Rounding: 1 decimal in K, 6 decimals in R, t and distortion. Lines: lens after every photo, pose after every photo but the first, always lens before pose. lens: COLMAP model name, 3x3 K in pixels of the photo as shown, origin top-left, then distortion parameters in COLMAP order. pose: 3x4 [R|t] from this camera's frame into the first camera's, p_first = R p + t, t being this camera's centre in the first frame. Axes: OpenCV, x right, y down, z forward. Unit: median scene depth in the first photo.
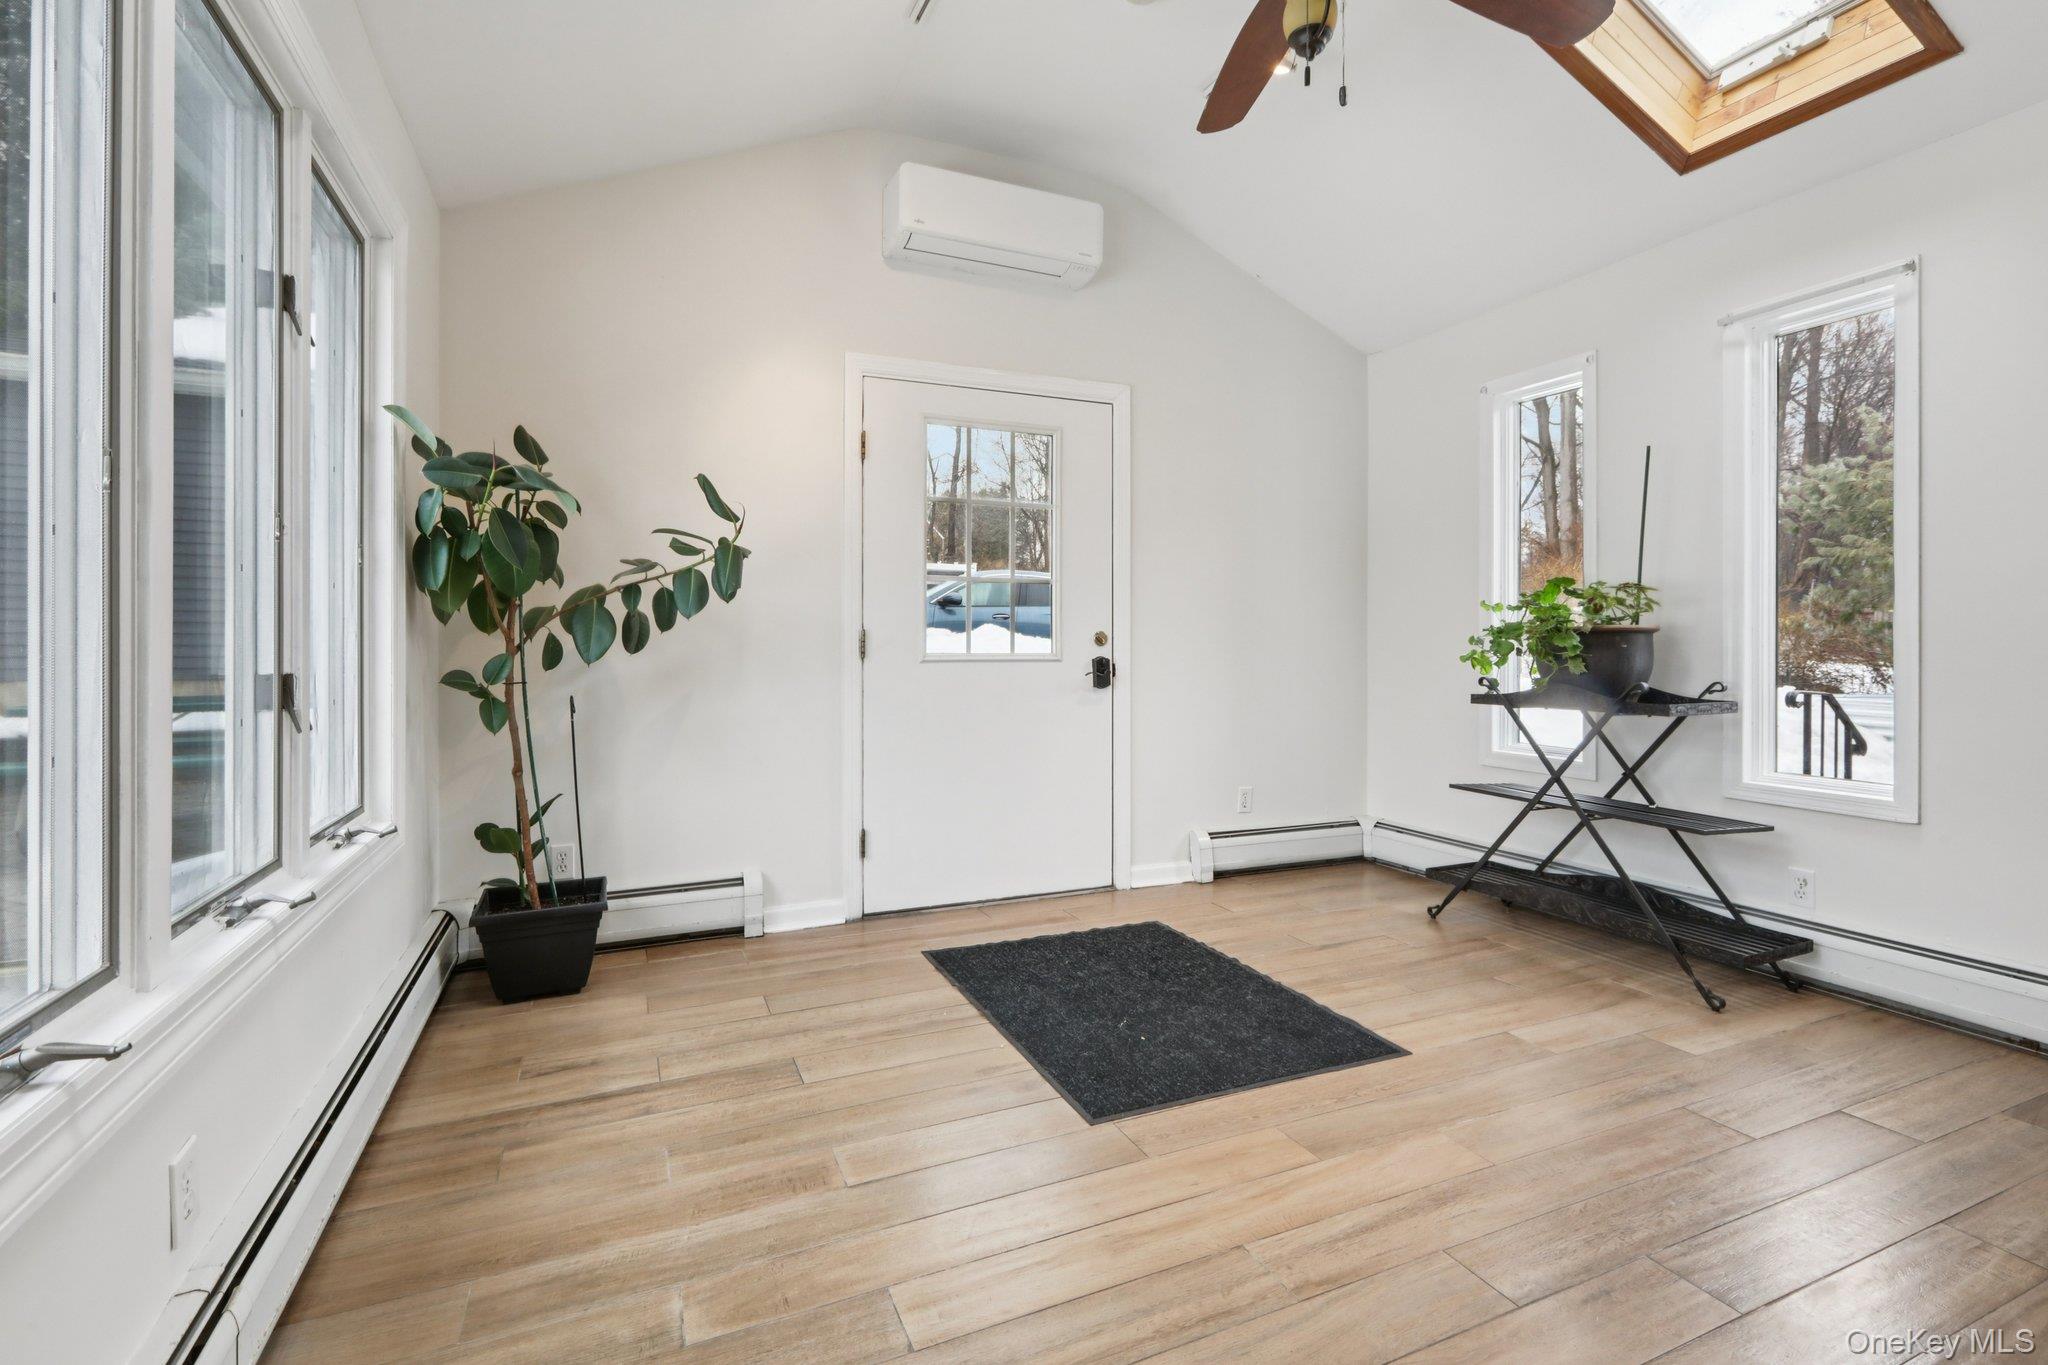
lens RADIAL K [[920.9, 0, 1024.9], [0, 920.9, 660.4], [0, 0, 1]] dist [-0.000008, 0.000598]
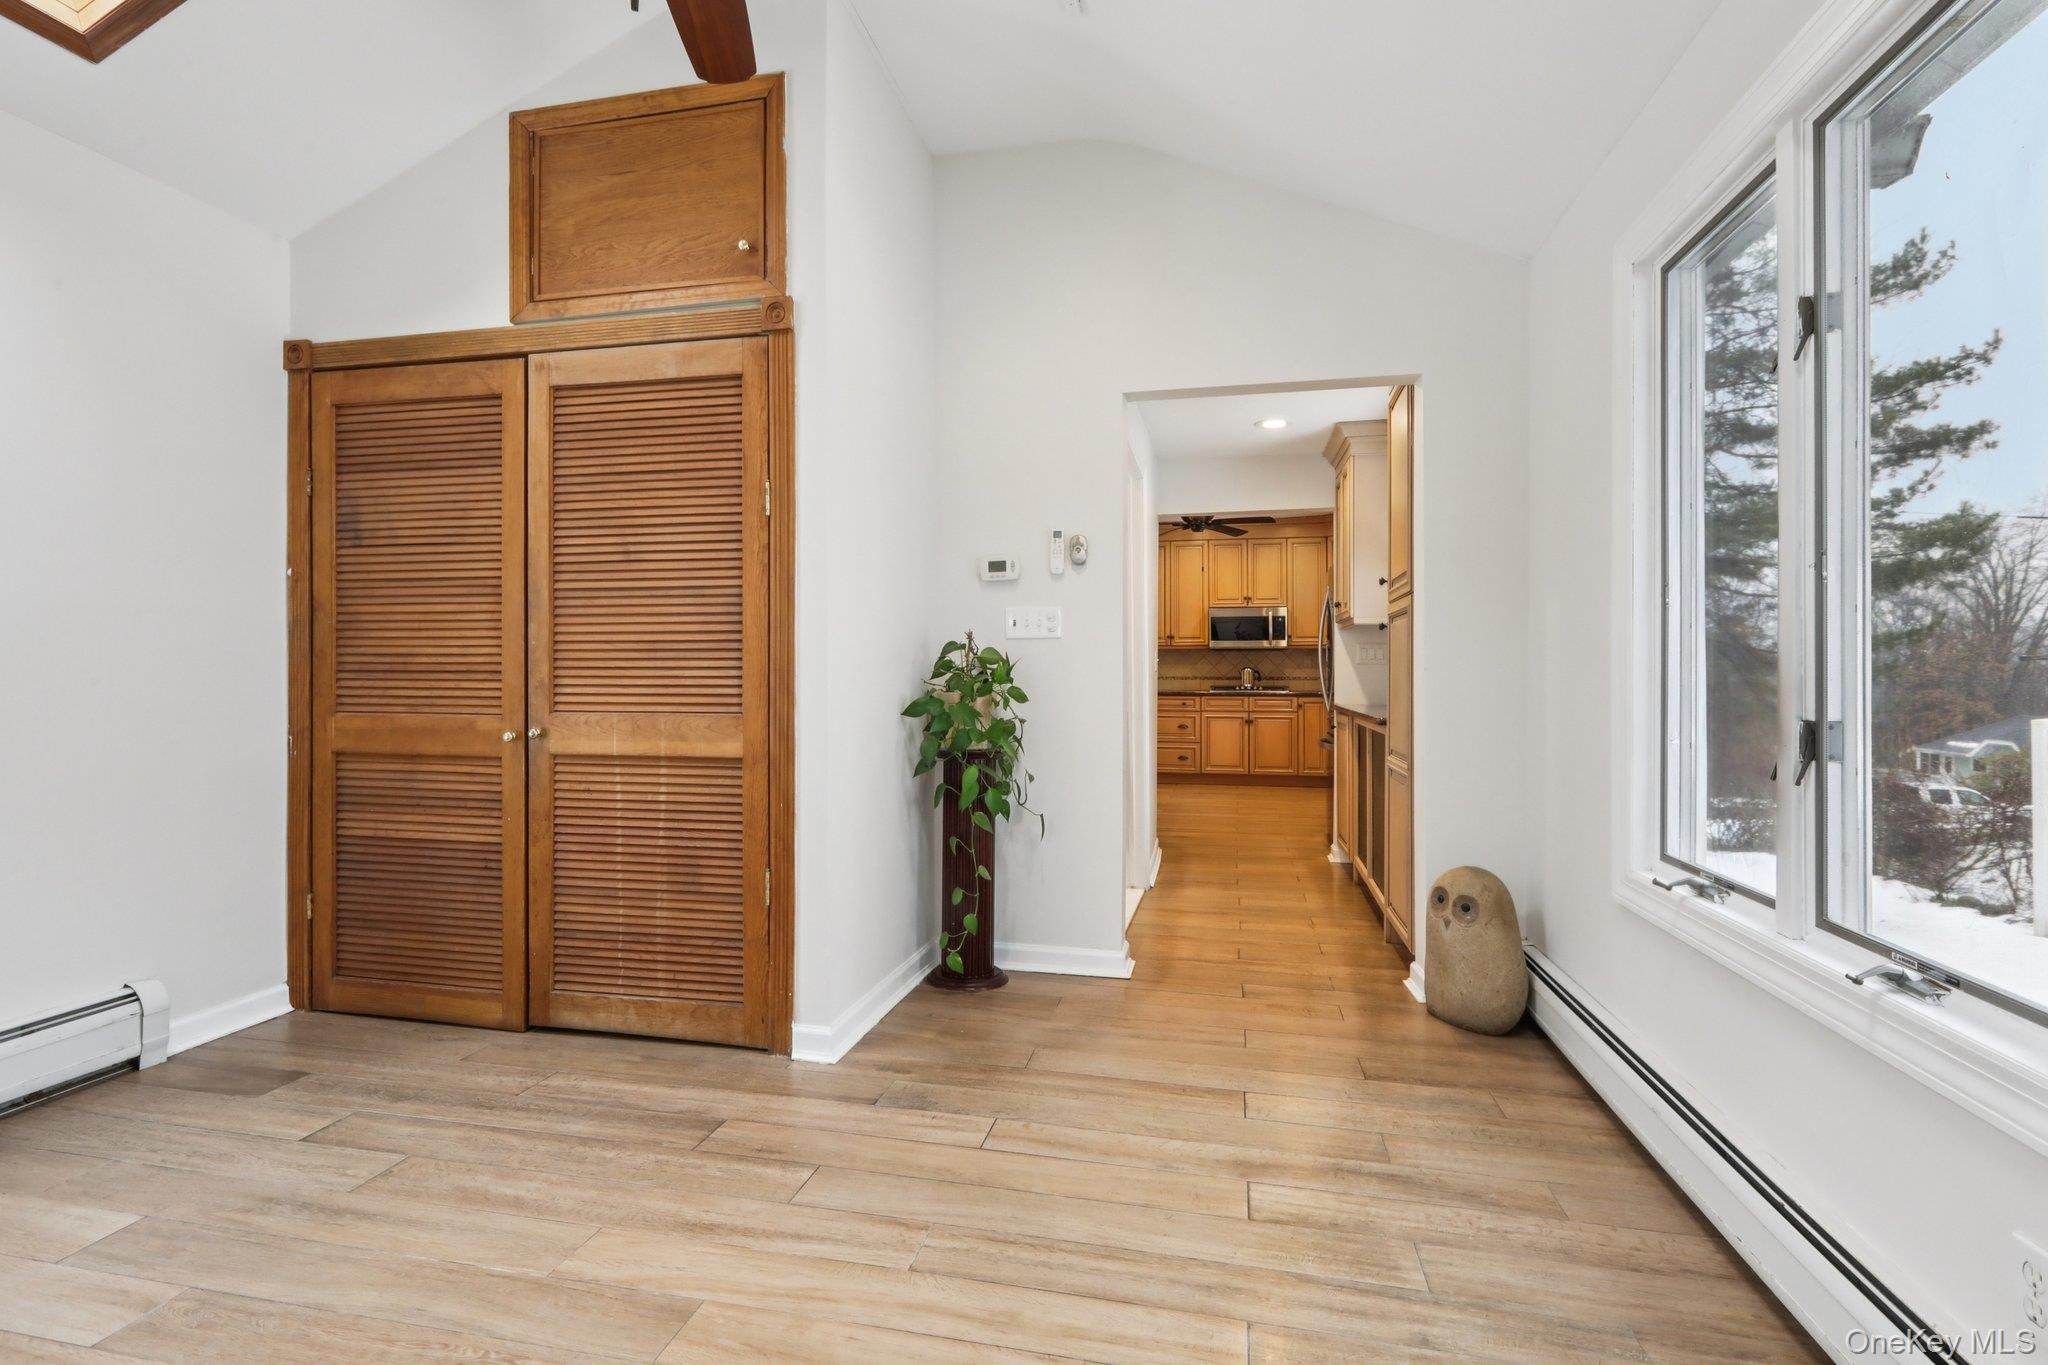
lens RADIAL K [[954.6, 0, 1026.5], [0, 954.6, 660.3], [0, 0, 1]] dist [0.001802, 0.000444]
pose [[-0.806698, 0.001974, 0.590961, -0.418478], [0.008834, 0.999923, 0.008718, -0.046575], [-0.590898, 0.012253, -0.806653, 1.472144]]
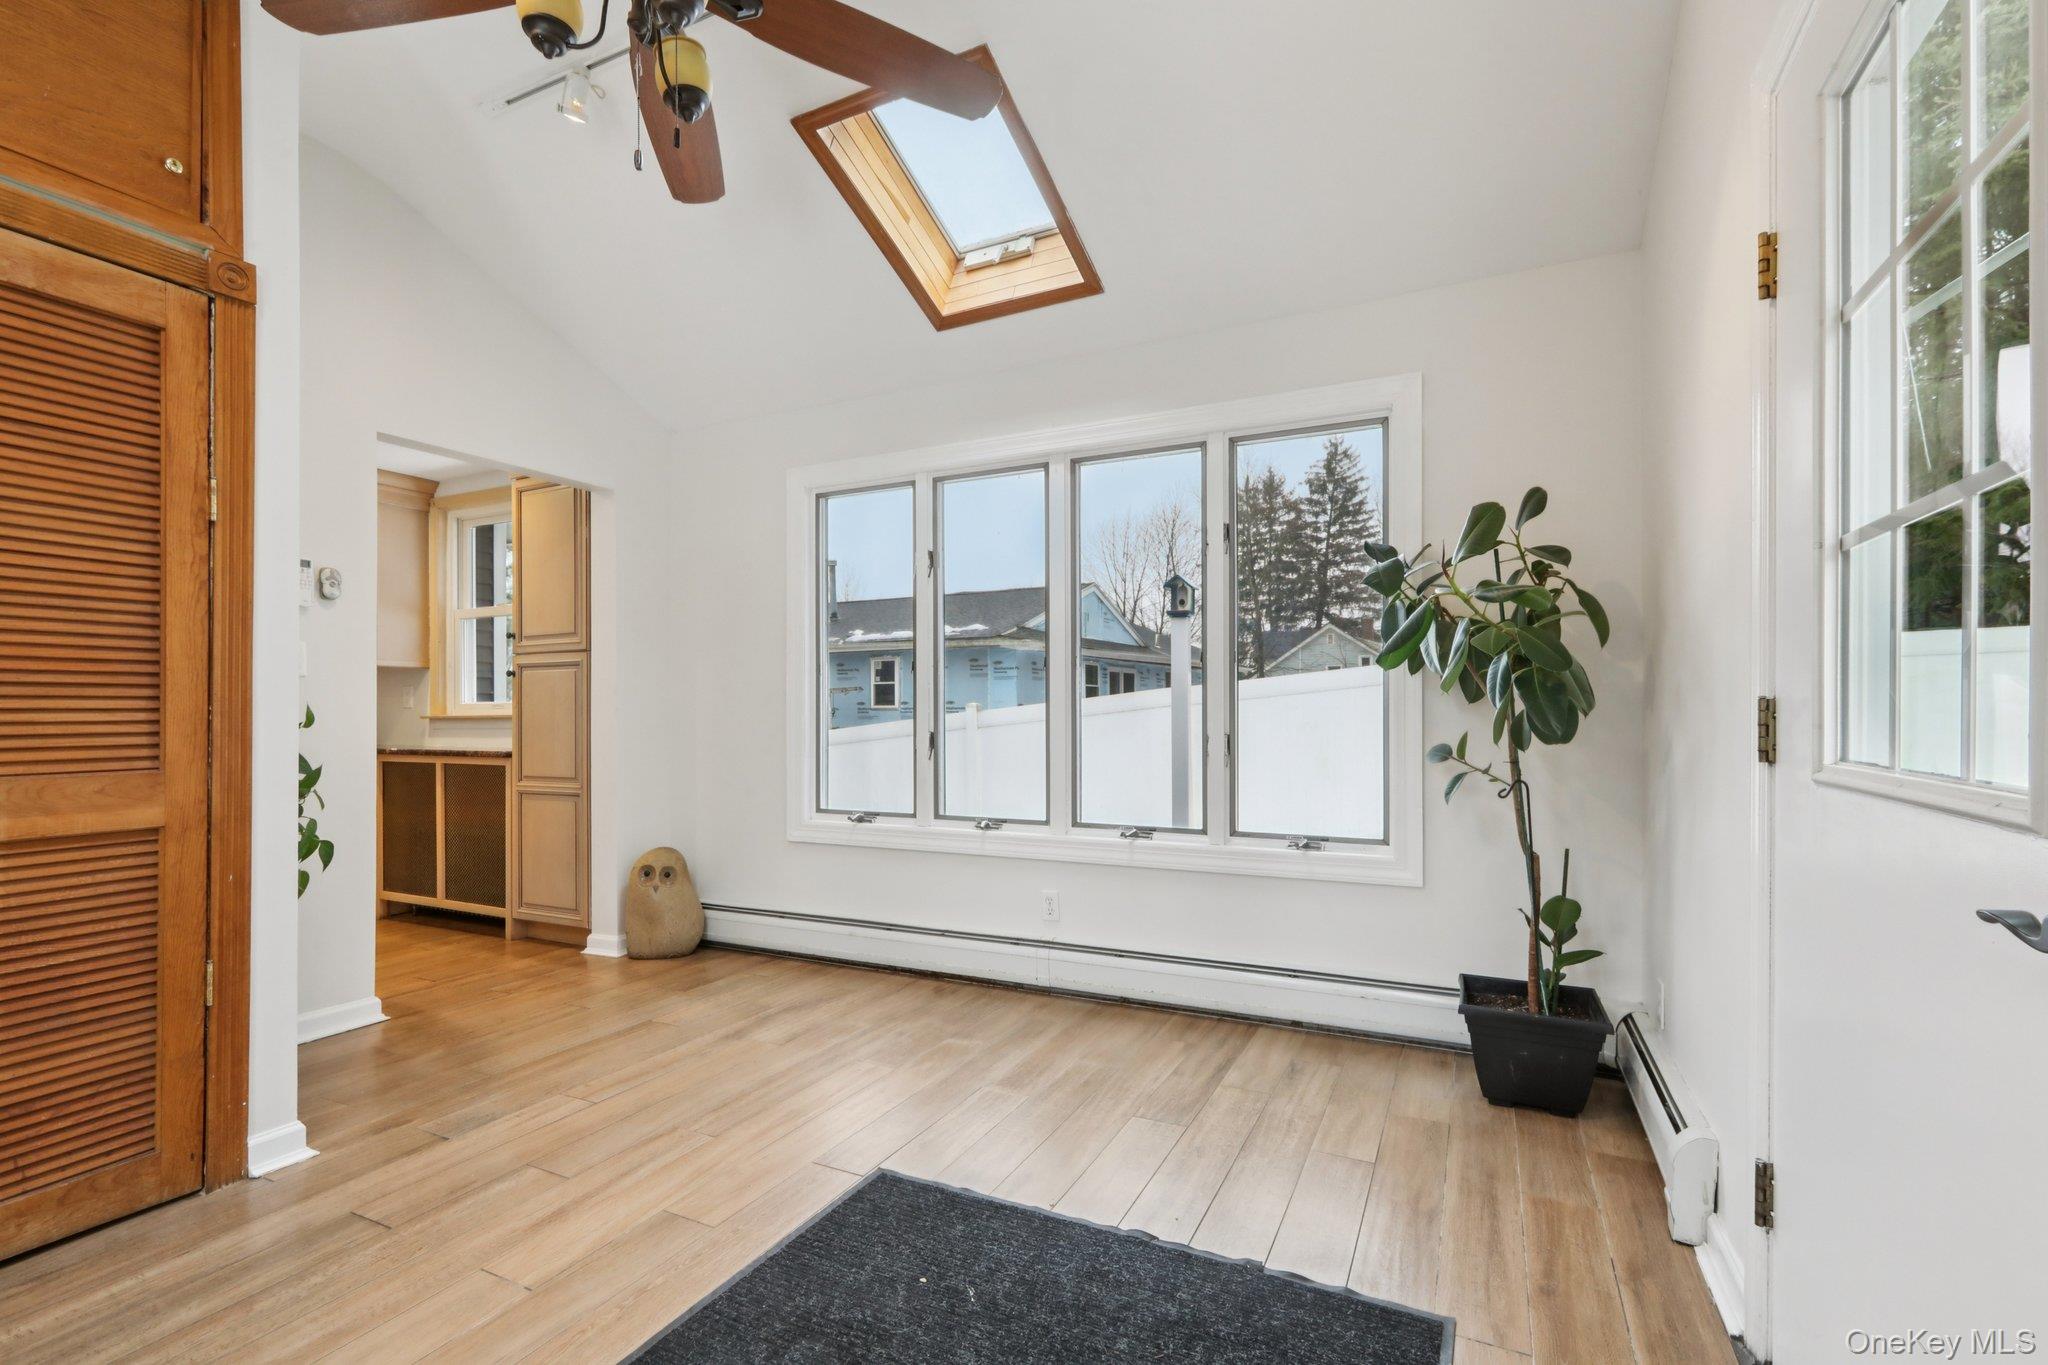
lens RADIAL K [[950.0, 0, 1024.0], [0, 950.0, 682.5], [0, 0, 1]] dist [-0.001090, 0.005939]
pose [[-0.765792, -0.020626, -0.642758, 0.698580], [-0.014573, 0.999785, -0.014720, -0.056047], [0.642924, -0.001906, -0.765928, 2.040564]]
